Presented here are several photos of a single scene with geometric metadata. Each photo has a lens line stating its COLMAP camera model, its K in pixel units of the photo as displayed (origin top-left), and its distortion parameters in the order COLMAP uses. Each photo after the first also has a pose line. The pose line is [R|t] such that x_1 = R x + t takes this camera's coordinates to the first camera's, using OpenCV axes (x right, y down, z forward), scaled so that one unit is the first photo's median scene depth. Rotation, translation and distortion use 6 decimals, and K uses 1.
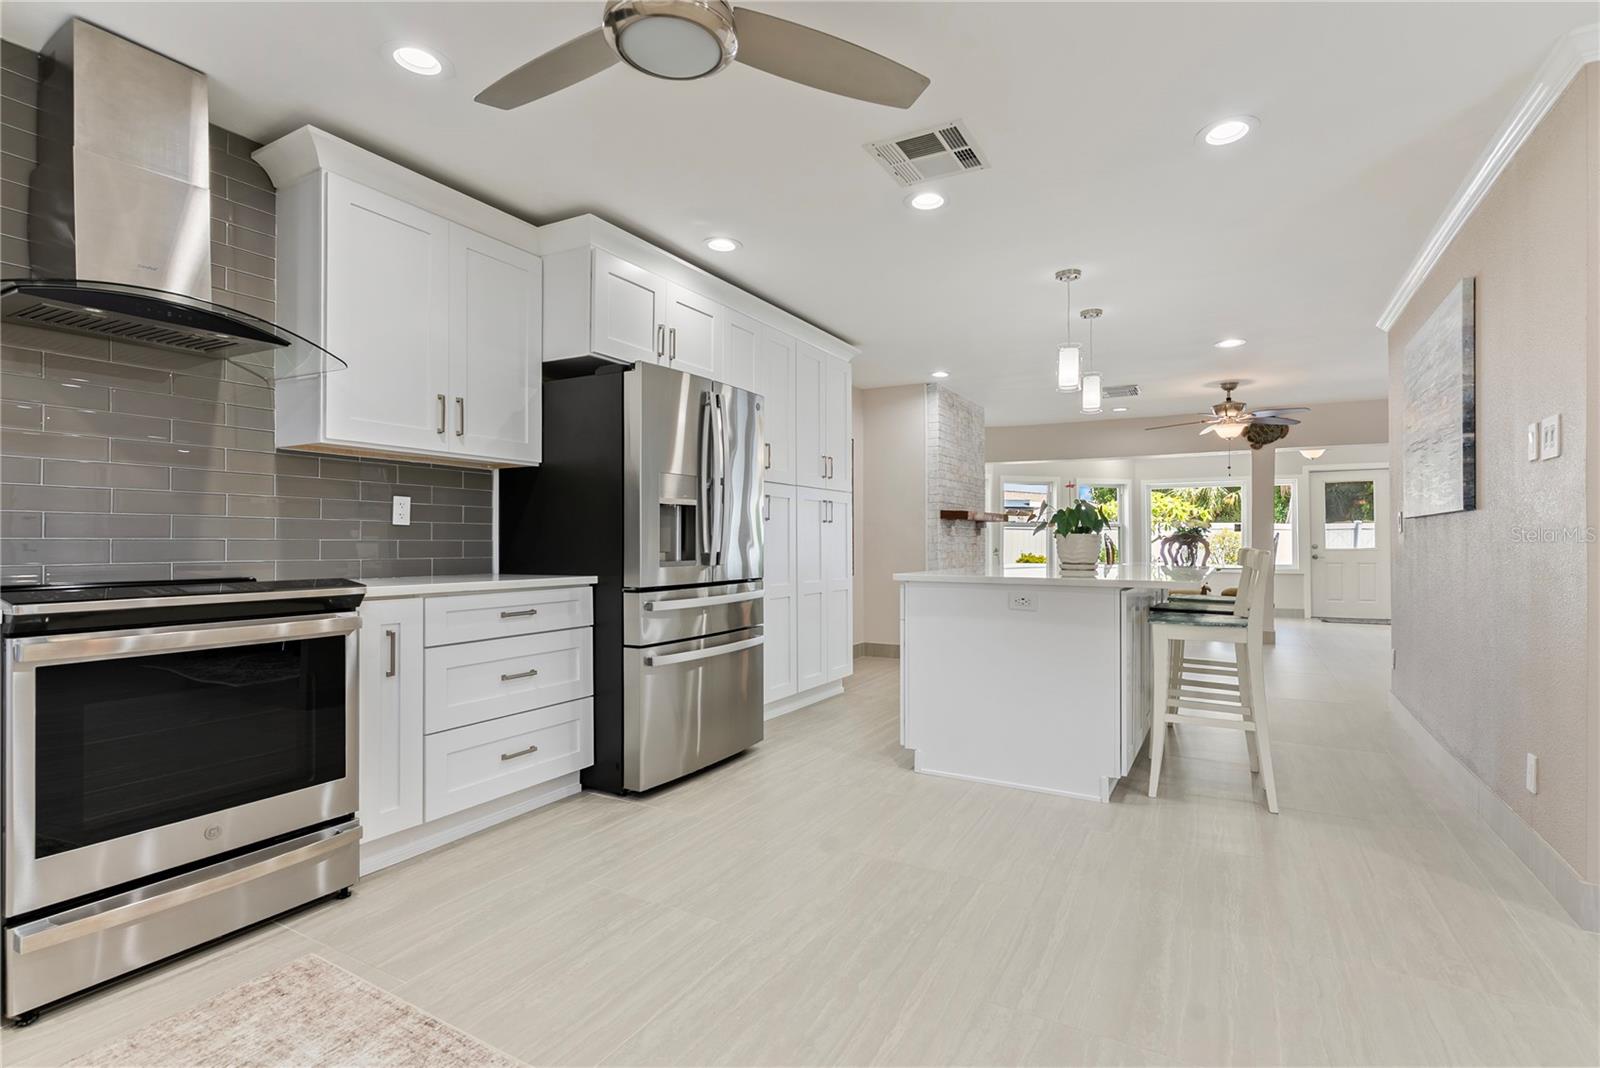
lens RADIAL K [[763.6, 0, 803.5], [0, 763.6, 536.3], [0, 0, 1]] dist [0.003341, 0.000401]
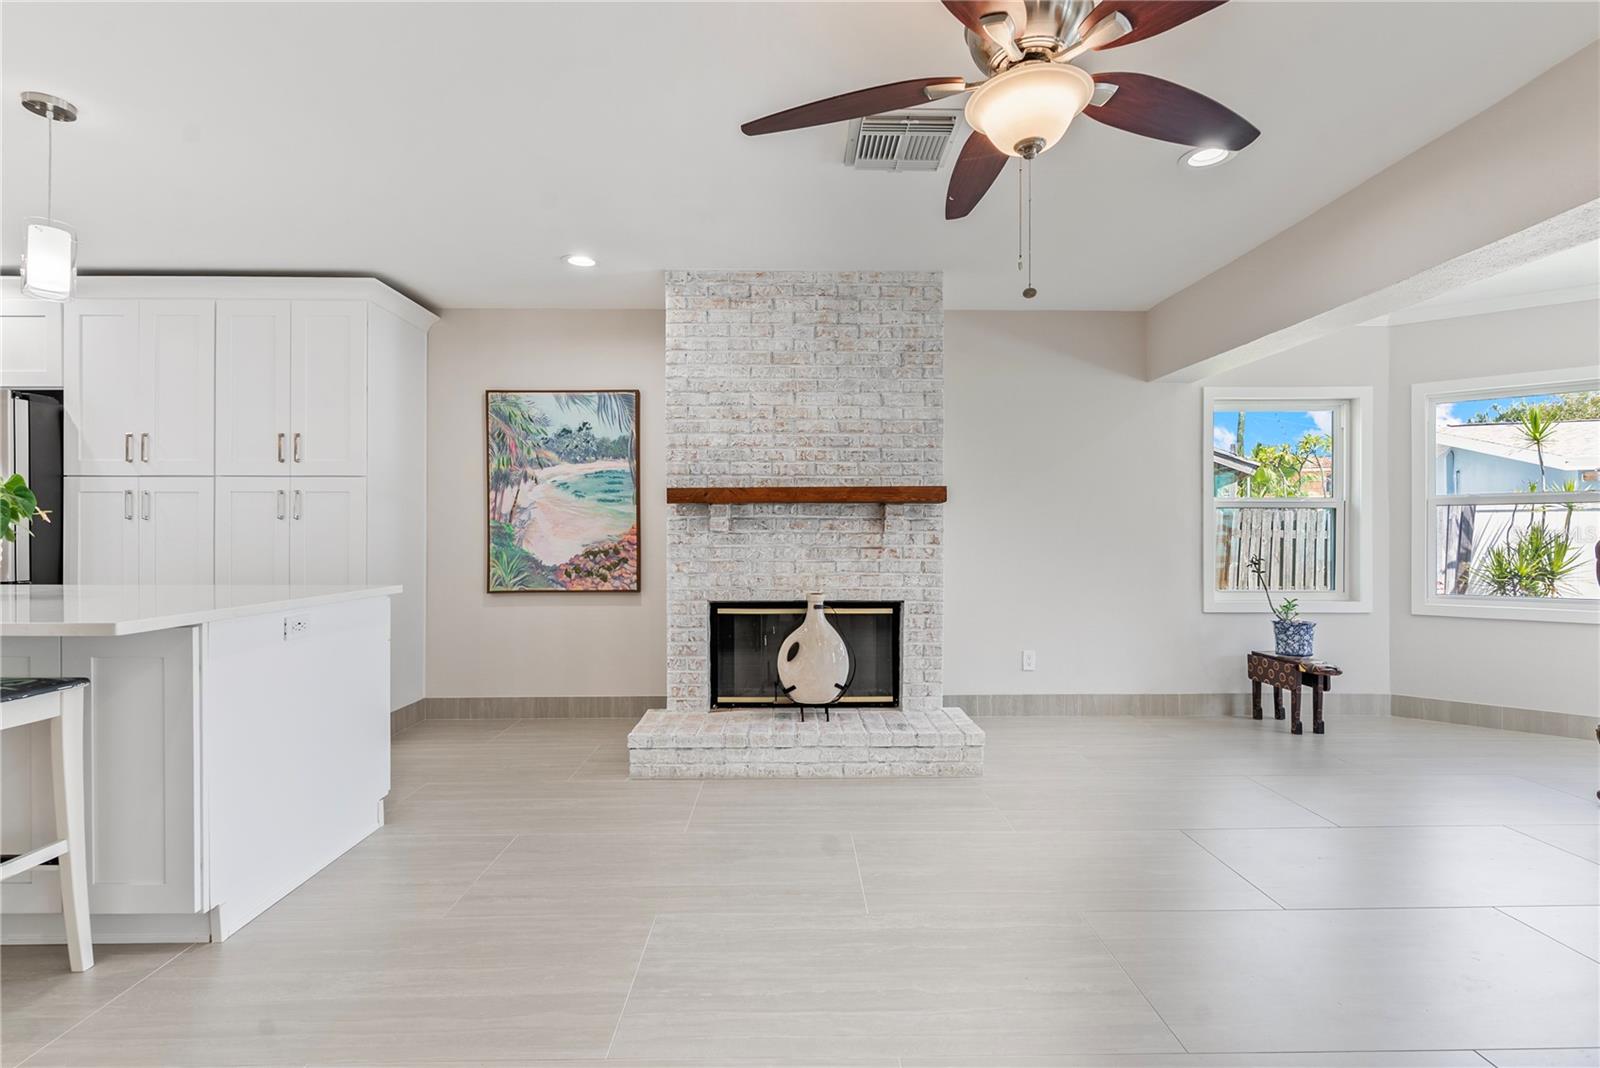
lens RADIAL K [[767.6, 0, 801.1], [0, 767.6, 542.8], [0, 0, 1]] dist [0.001437, 0.000635]
pose [[0.502850, 0.006459, -0.864350, 1.334478], [0.006214, 0.999919, 0.011087, 0.001794], [0.864351, -0.010946, 0.502769, 1.447053]]
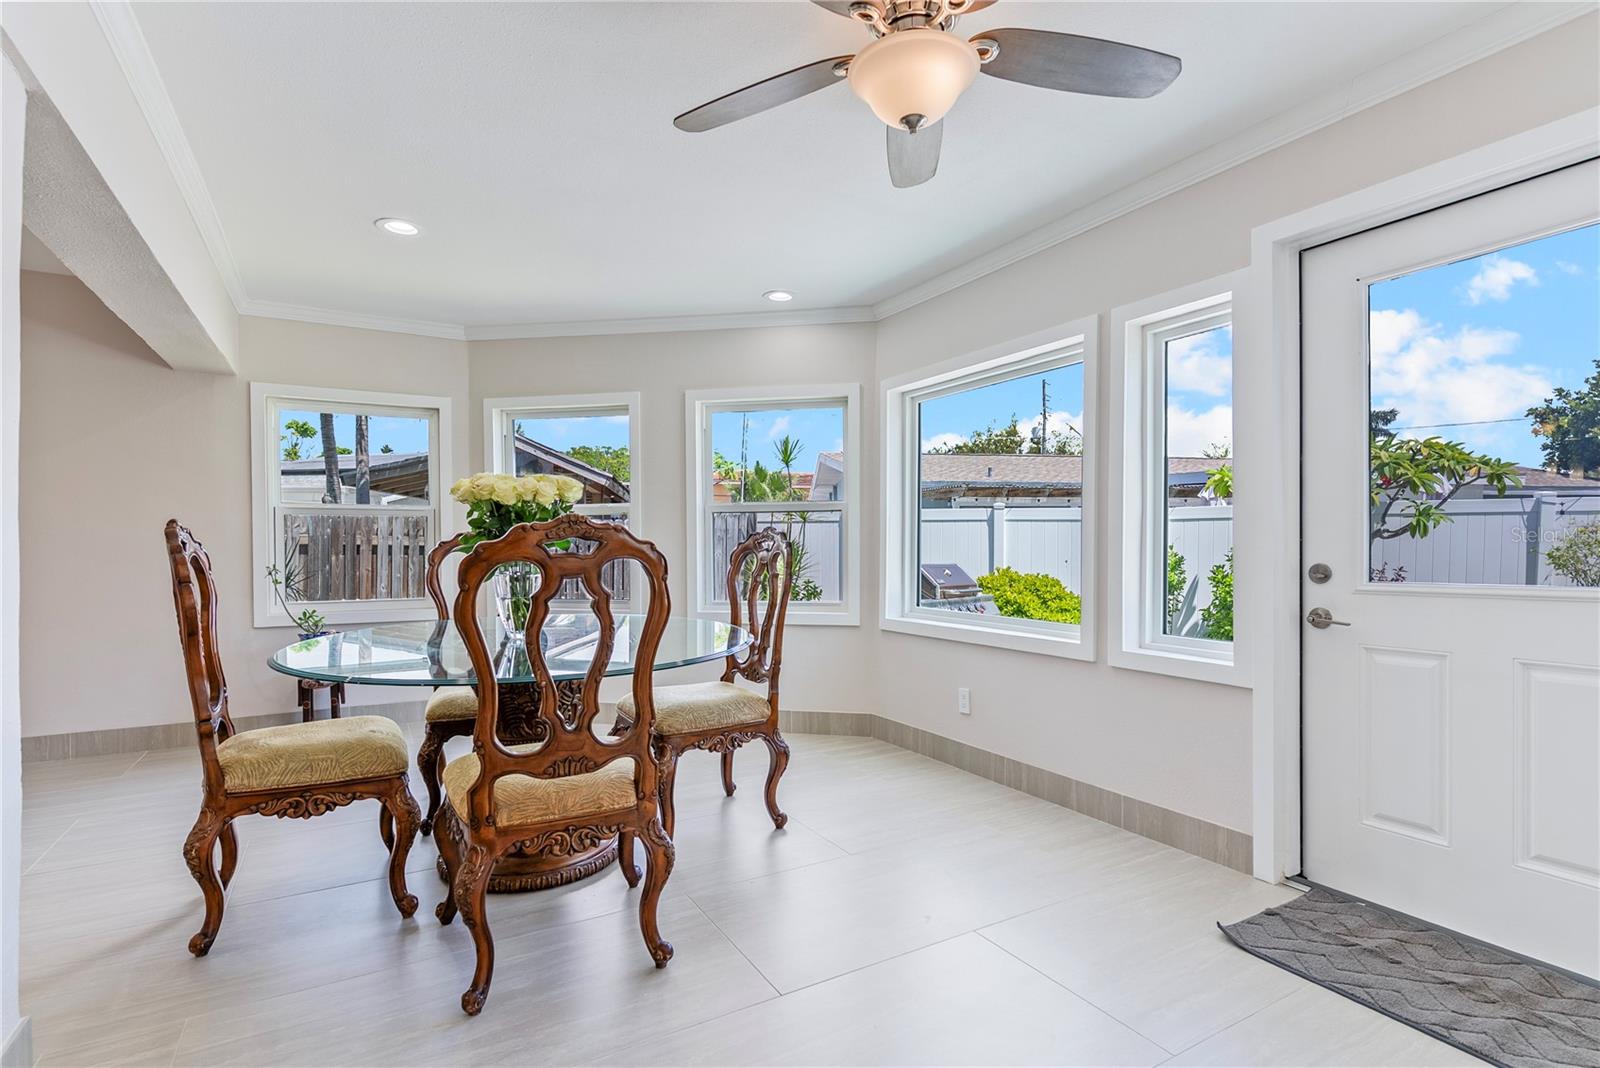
lens RADIAL K [[772.8, 0, 798.6], [0, 772.8, 550.8], [0, 0, 1]] dist [0.000286, 0.000511]
pose [[0.859334, 0.000984, -0.511414, 1.879597], [0.007770, 0.999858, 0.014980, 0.007733], [0.511356, -0.016847, 0.859204, 2.071788]]
